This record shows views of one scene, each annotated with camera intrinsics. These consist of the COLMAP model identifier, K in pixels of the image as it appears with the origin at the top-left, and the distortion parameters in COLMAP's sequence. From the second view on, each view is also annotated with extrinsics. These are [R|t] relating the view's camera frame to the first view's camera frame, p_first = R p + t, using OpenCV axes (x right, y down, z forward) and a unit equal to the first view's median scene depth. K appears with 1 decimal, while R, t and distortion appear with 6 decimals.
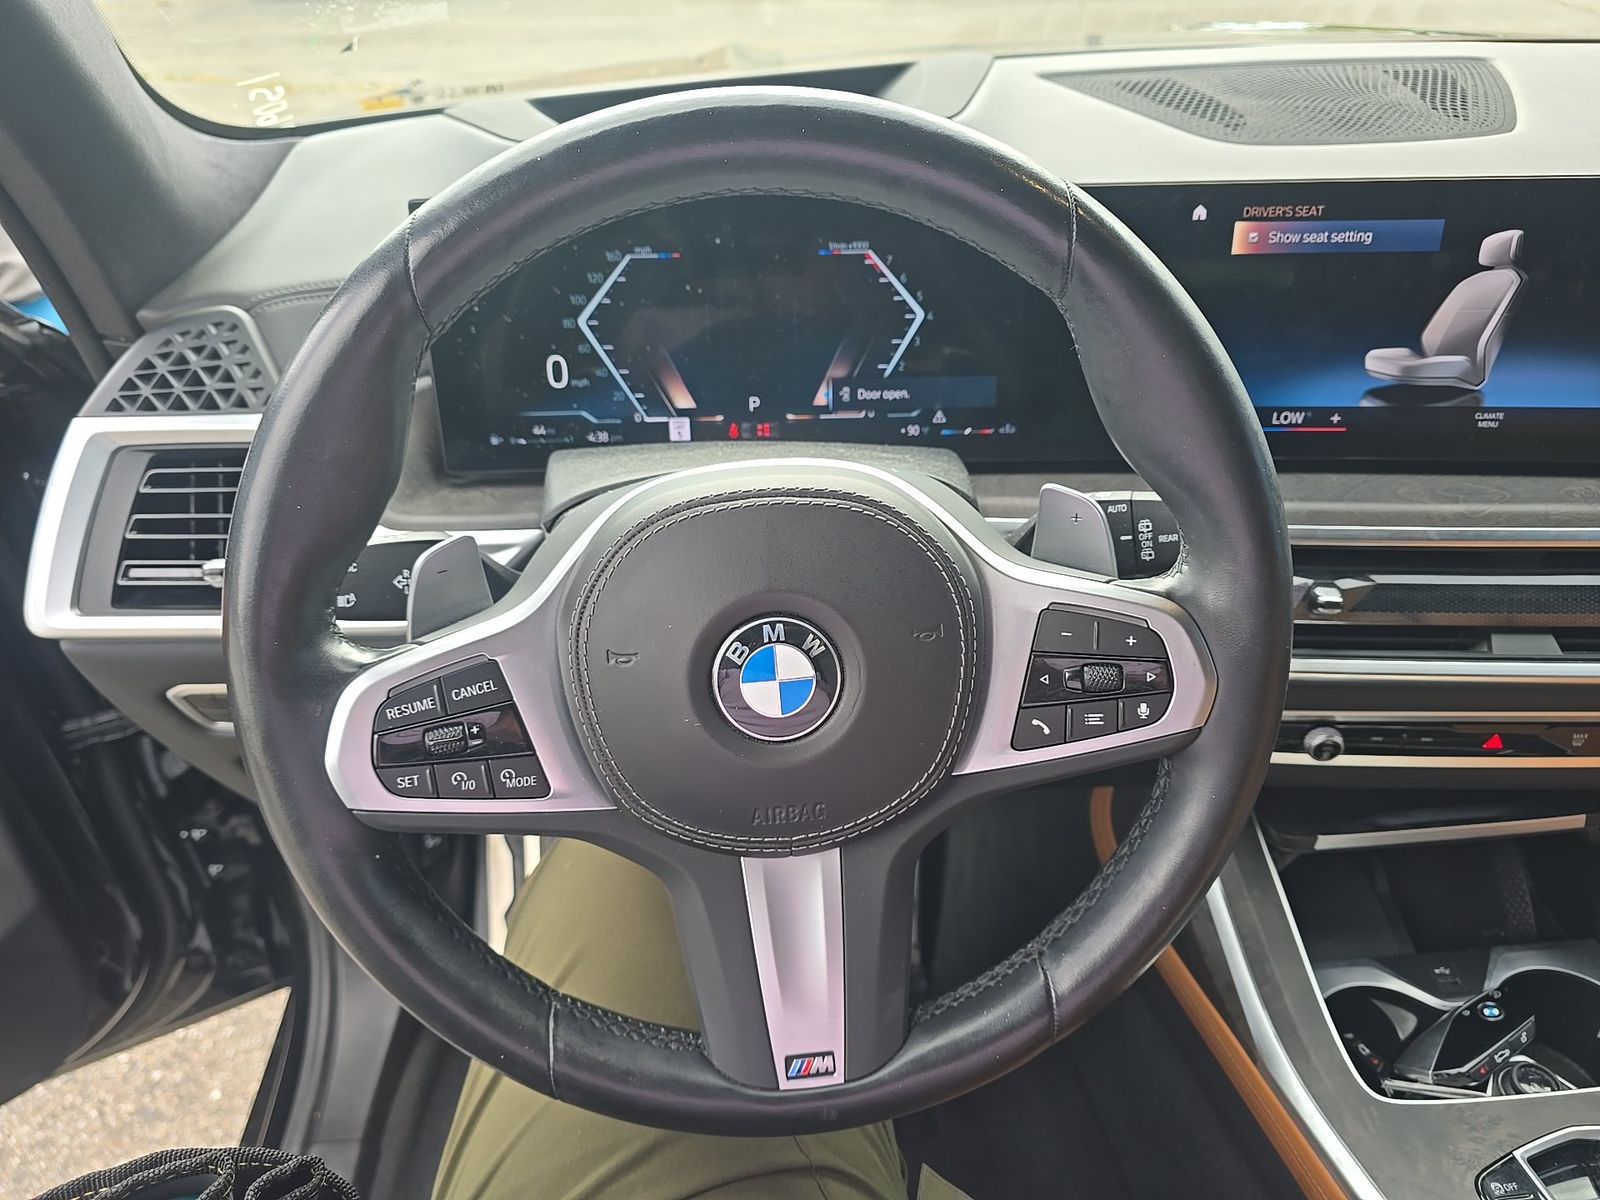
lens RADIAL K [[1084.6, 0, 795.6], [0, 1084.6, 590.6], [0, 0, 1]] dist [0.045386, -0.030633]
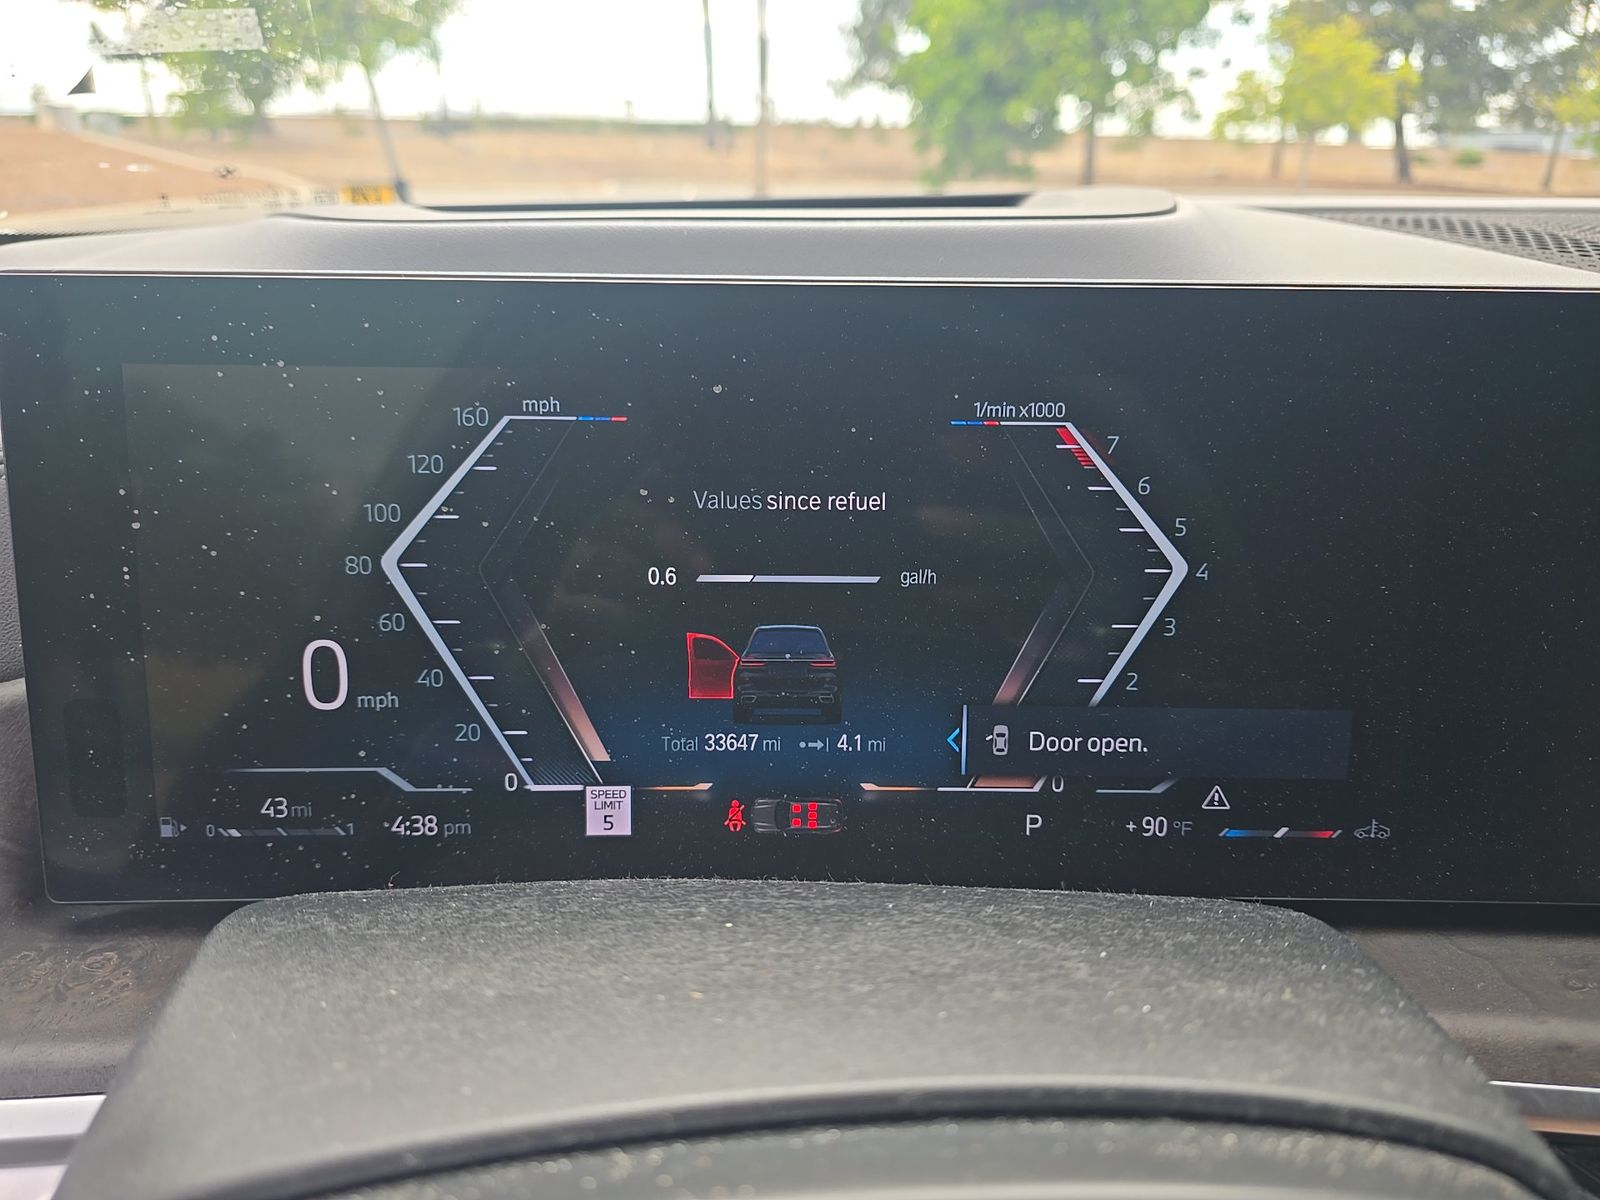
lens RADIAL K [[1084.6, 0, 800.1], [0, 1084.6, 591.0], [0, 0, 1]] dist [0.045386, -0.030633]
pose [[0.999269, 0.027015, 0.027047, -0.046690], [-0.021271, 0.980815, -0.193777, -0.154936], [-0.031763, 0.193060, 0.980673, 0.572567]]
